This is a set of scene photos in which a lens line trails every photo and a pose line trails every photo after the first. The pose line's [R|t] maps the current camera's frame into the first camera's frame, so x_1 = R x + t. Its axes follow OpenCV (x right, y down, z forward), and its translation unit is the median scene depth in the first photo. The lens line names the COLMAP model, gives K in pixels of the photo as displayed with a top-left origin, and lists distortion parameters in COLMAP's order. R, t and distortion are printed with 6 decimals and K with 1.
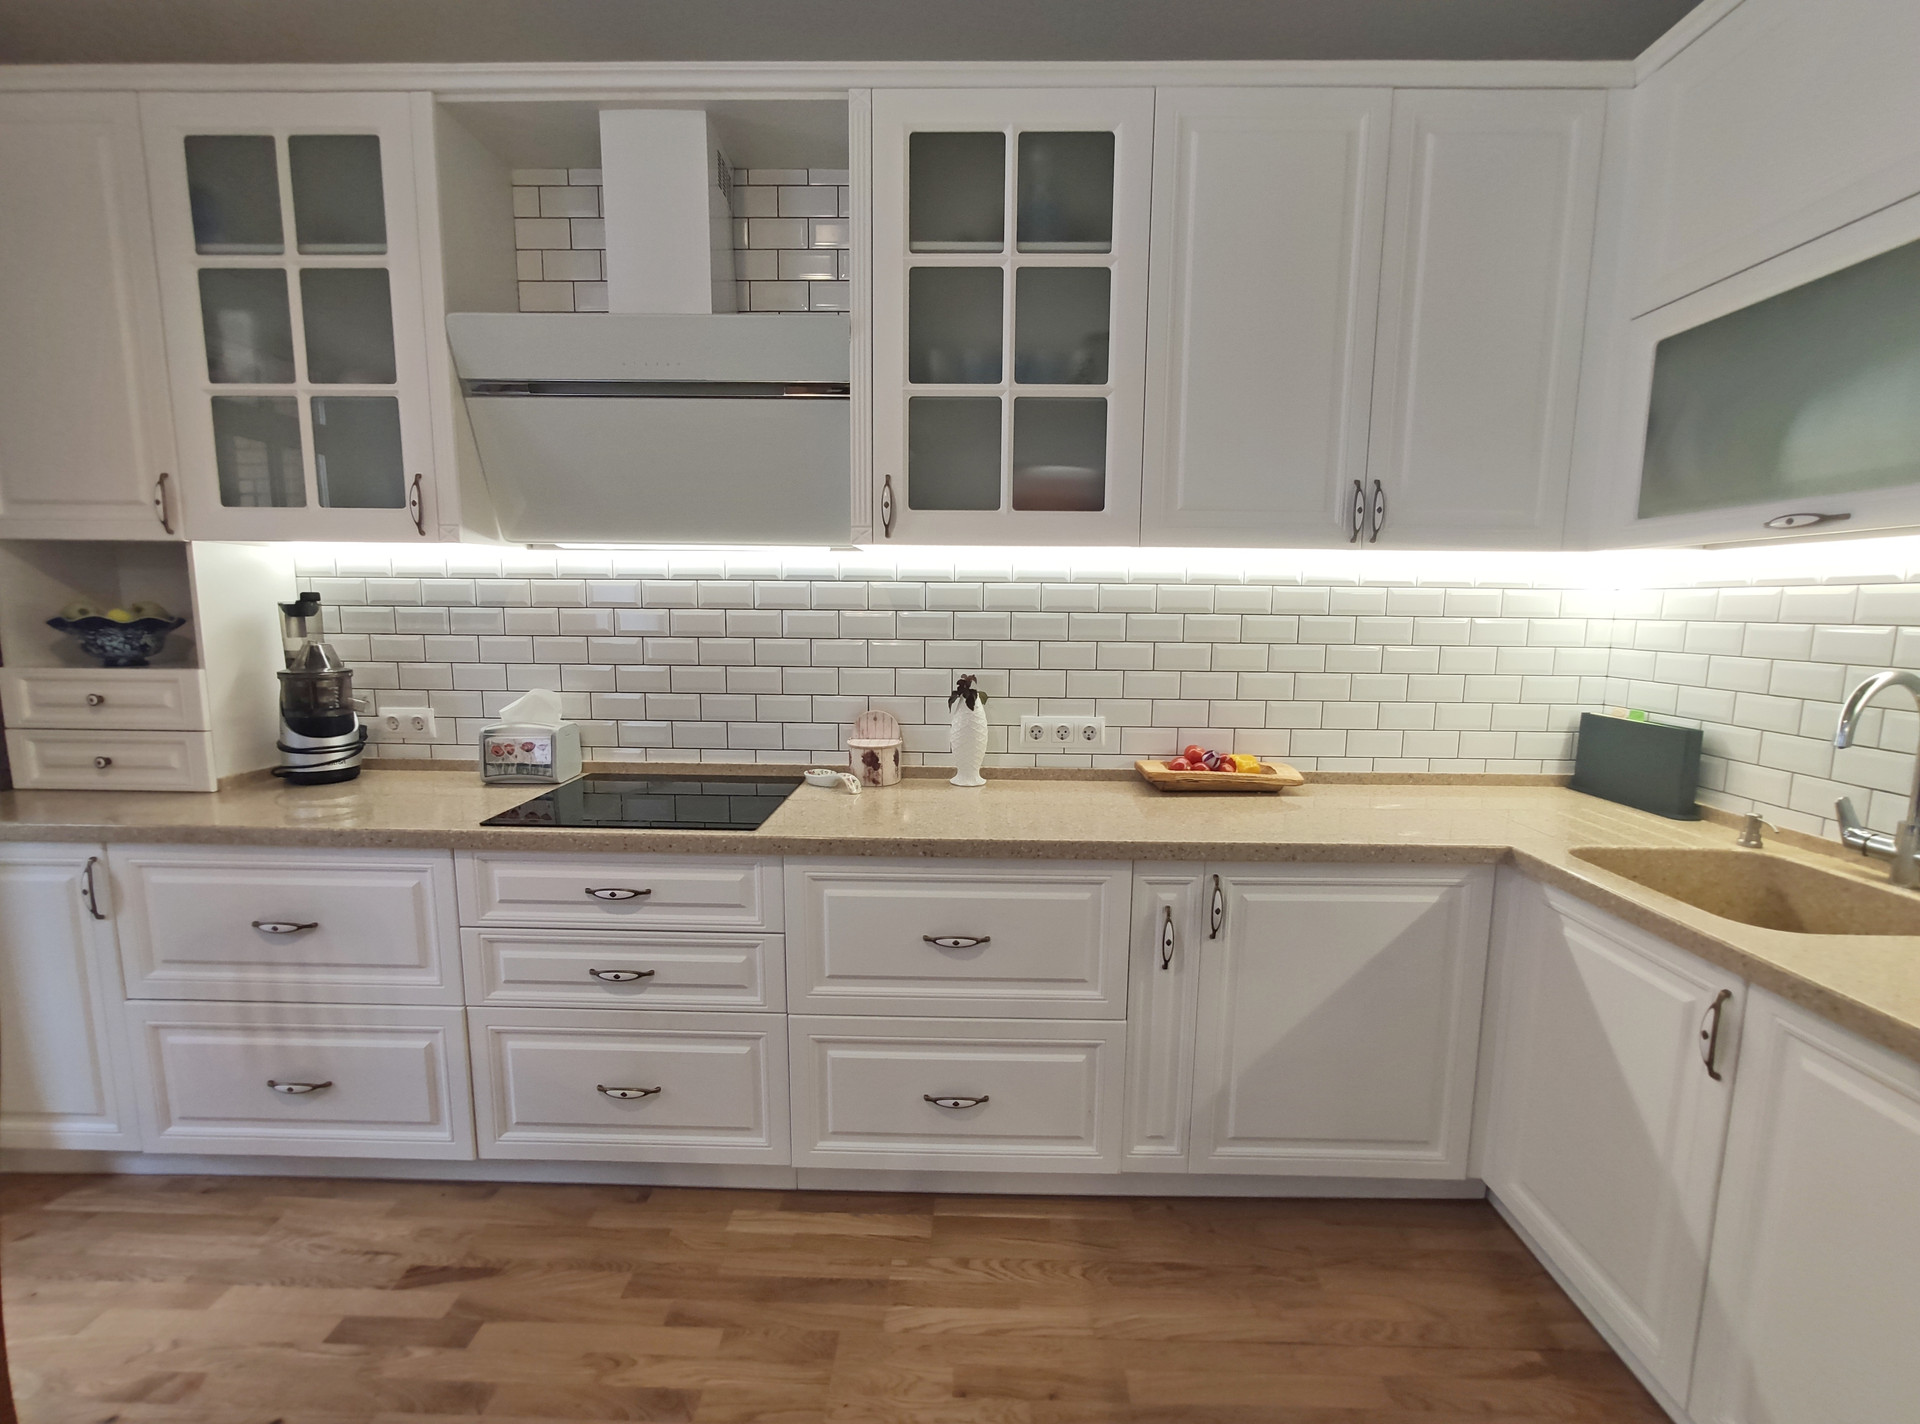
lens RADIAL K [[836.6, 0, 961.7], [0, 836.6, 713.4], [0, 0, 1]] dist [-0.022200, 0.010377]
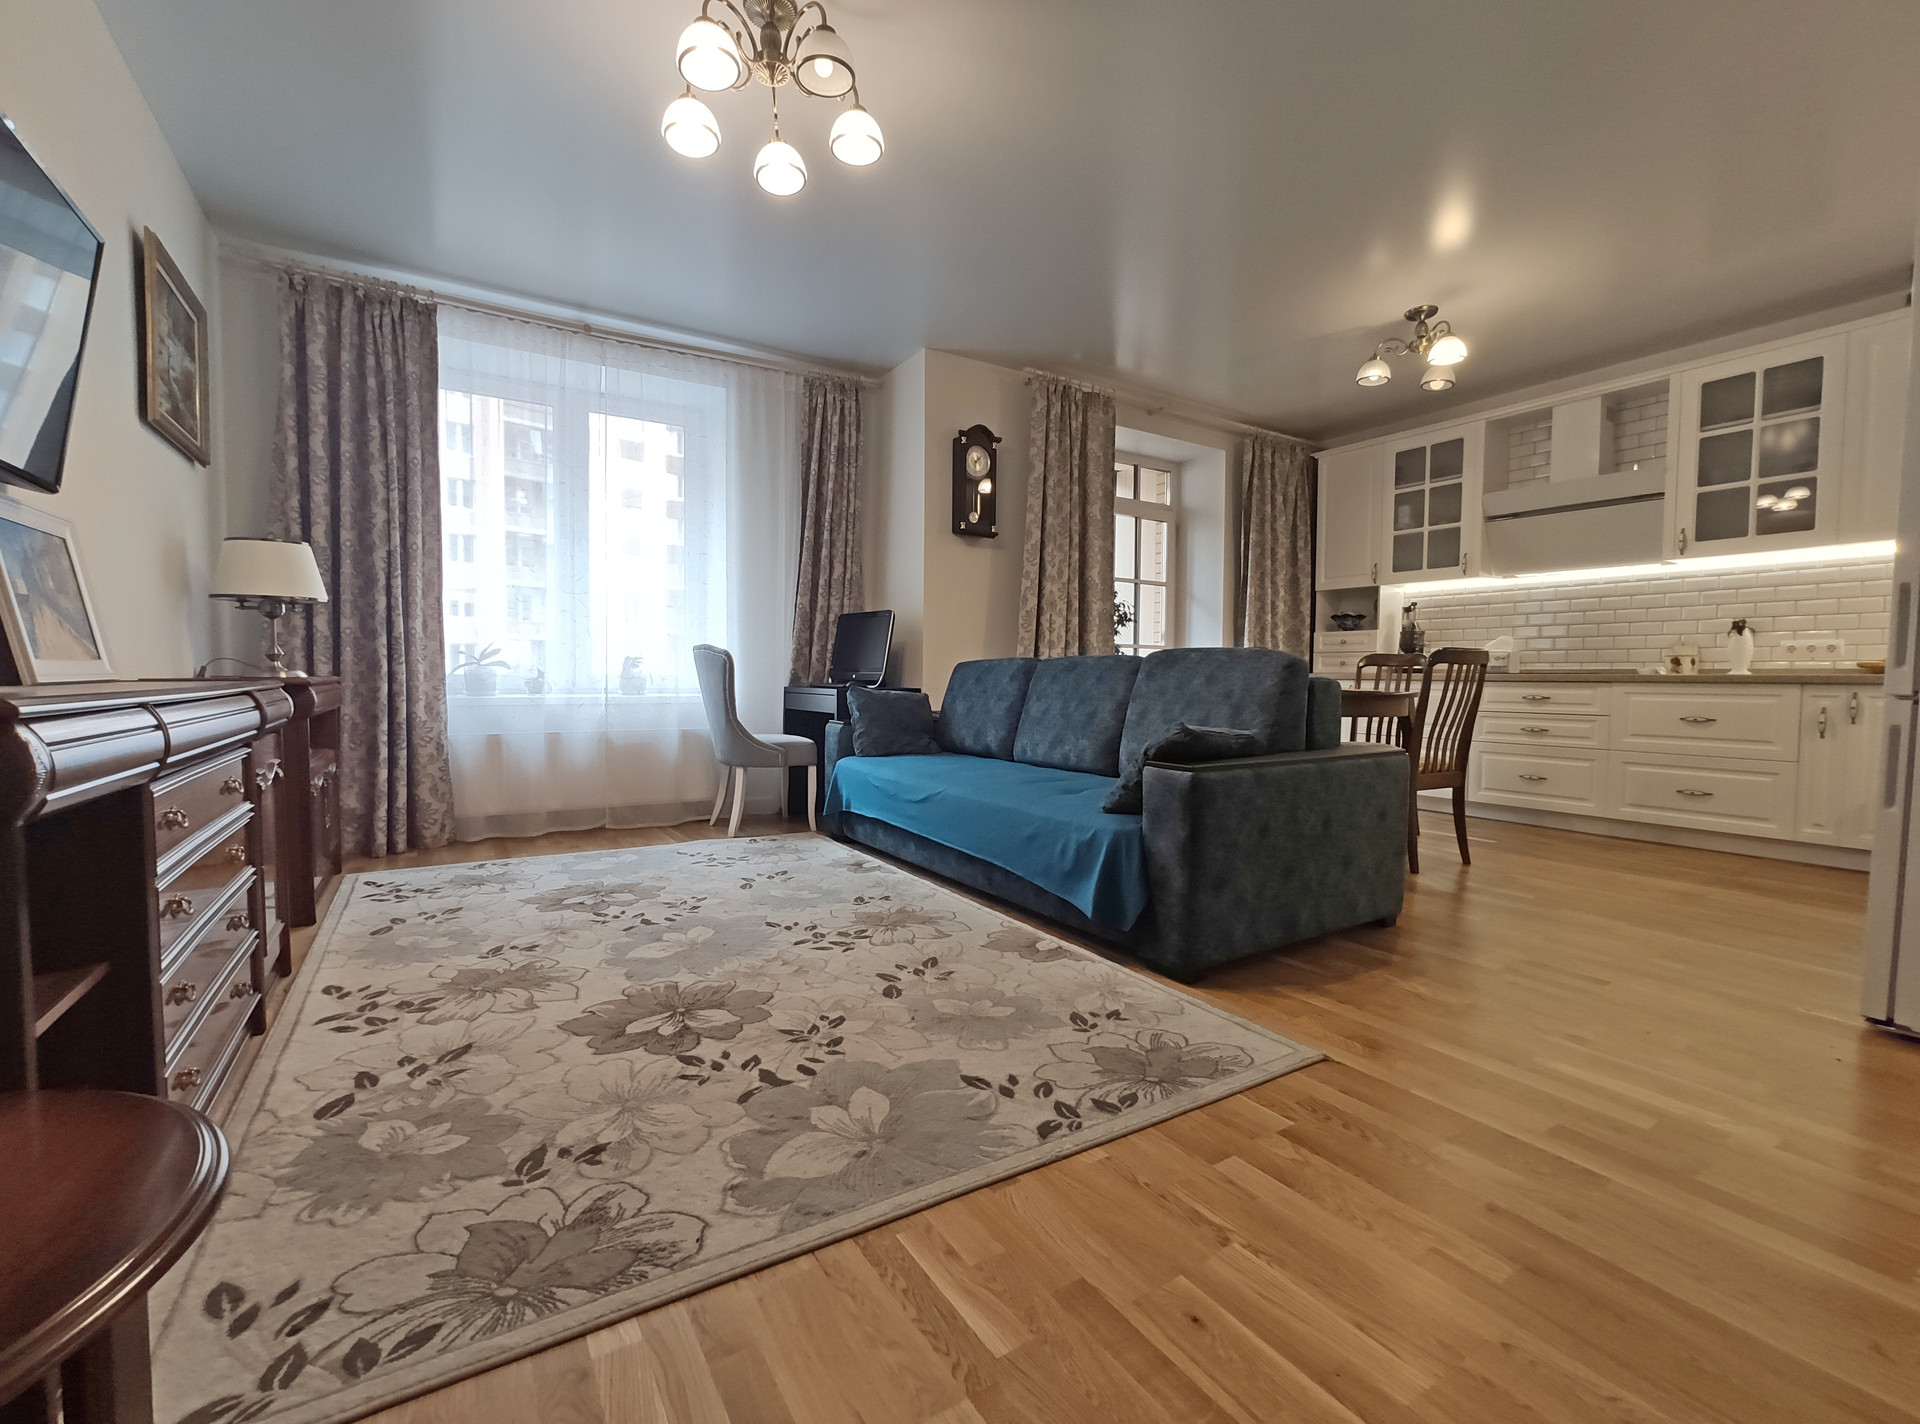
lens RADIAL K [[836.6, 0, 958.6], [0, 836.6, 715.8], [0, 0, 1]] dist [-0.022200, 0.010377]
pose [[0.548402, 0.034970, -0.835483, 0.740650], [-0.111198, 0.993302, -0.031413, 0.522639], [0.828788, 0.110131, 0.548617, -1.851506]]
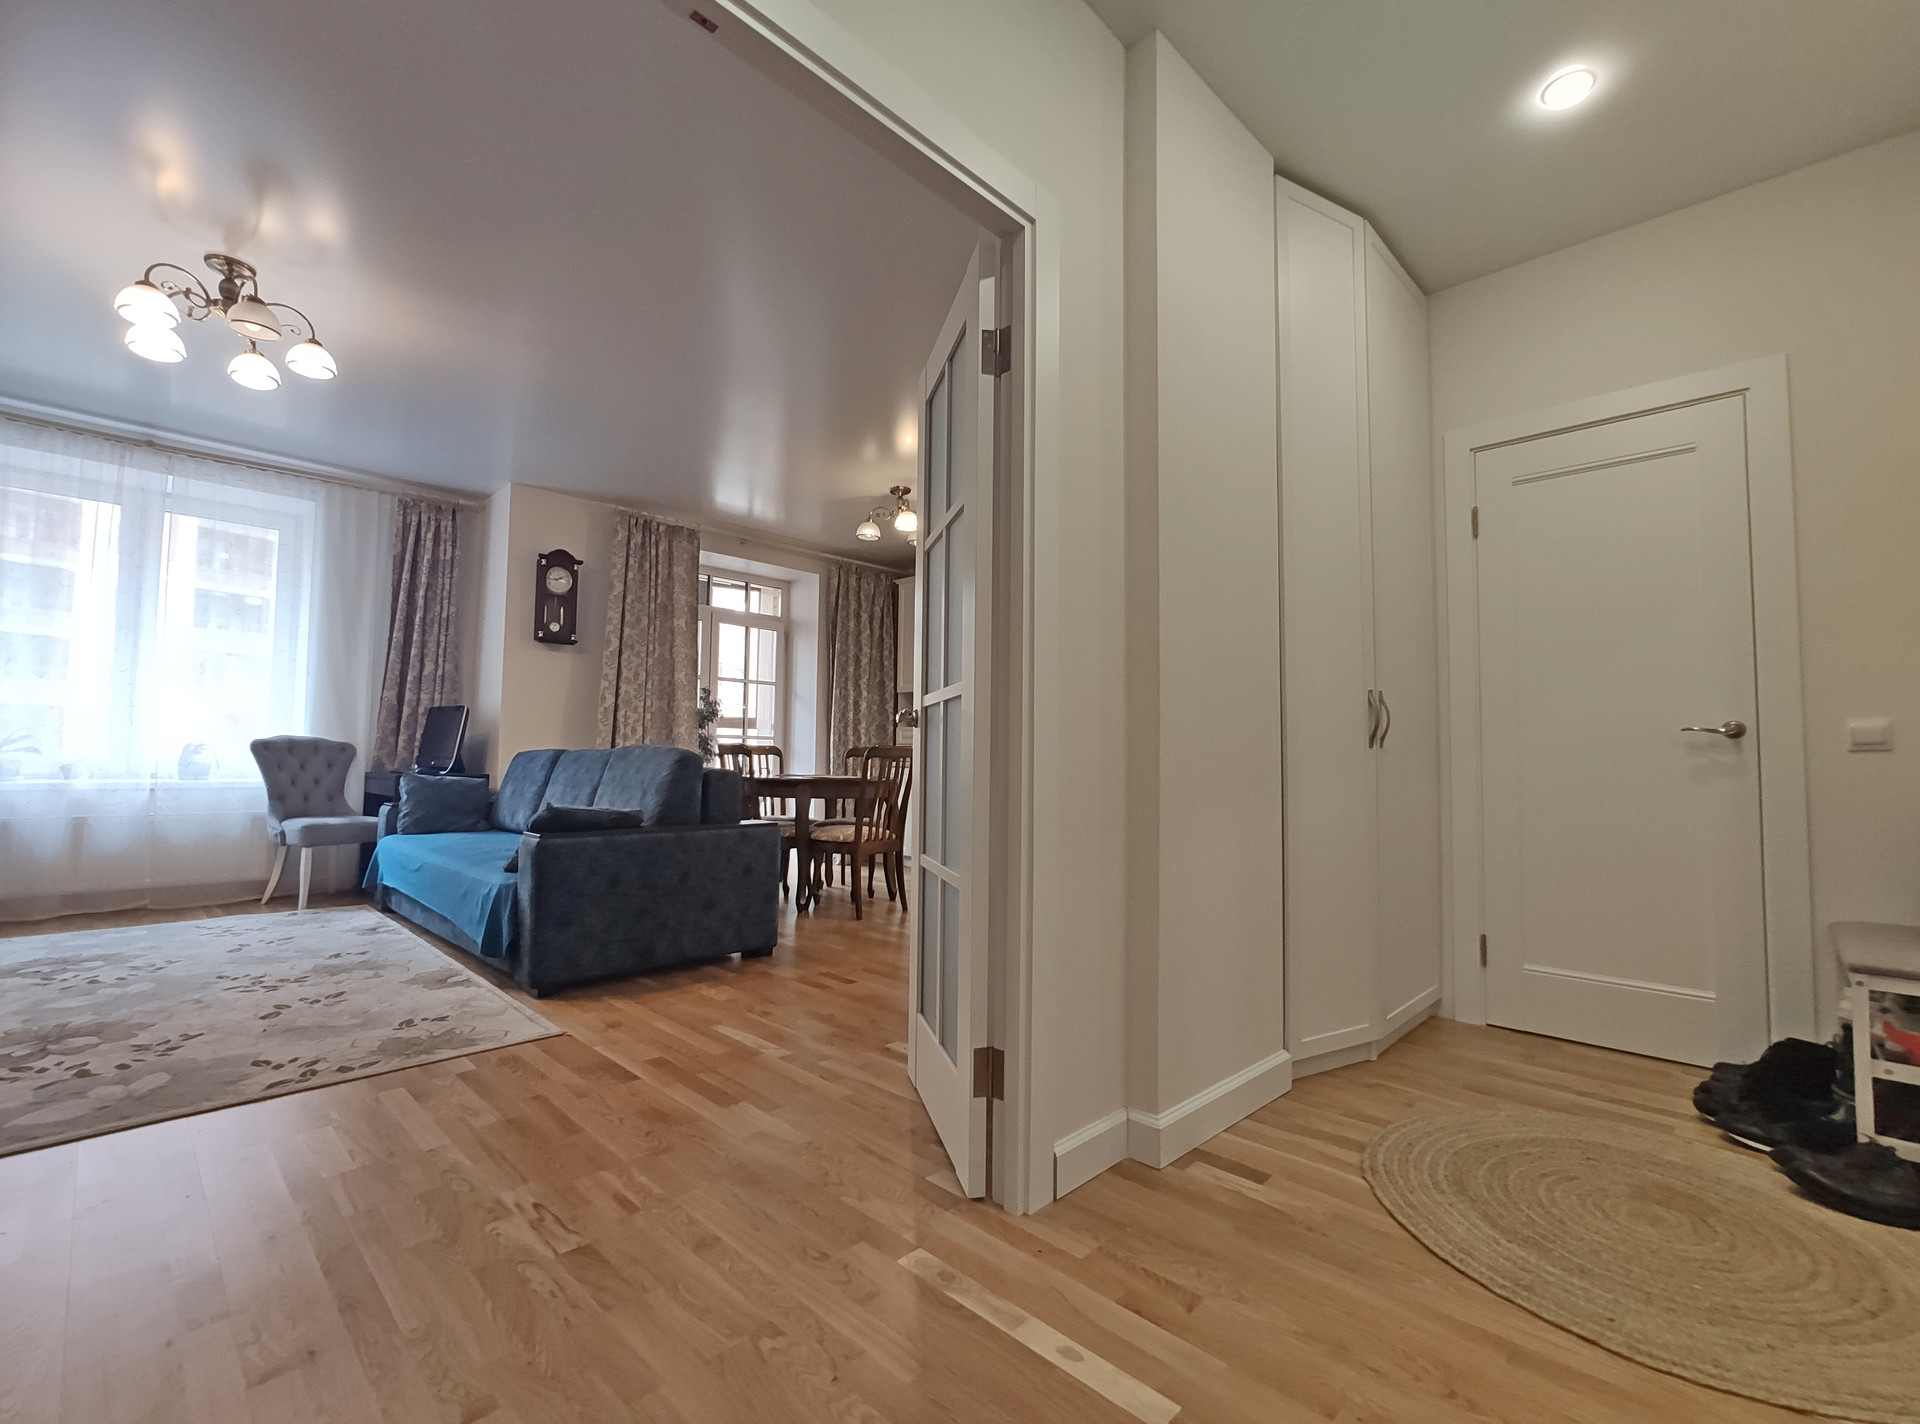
lens RADIAL K [[836.6, 0, 958.1], [0, 836.6, 713.5], [0, 0, 1]] dist [-0.022200, 0.010377]
pose [[0.732471, -0.037494, -0.679764, 1.653822], [-0.093945, 0.983363, -0.155469, 0.462590], [0.674285, 0.177737, 0.716763, -1.574935]]
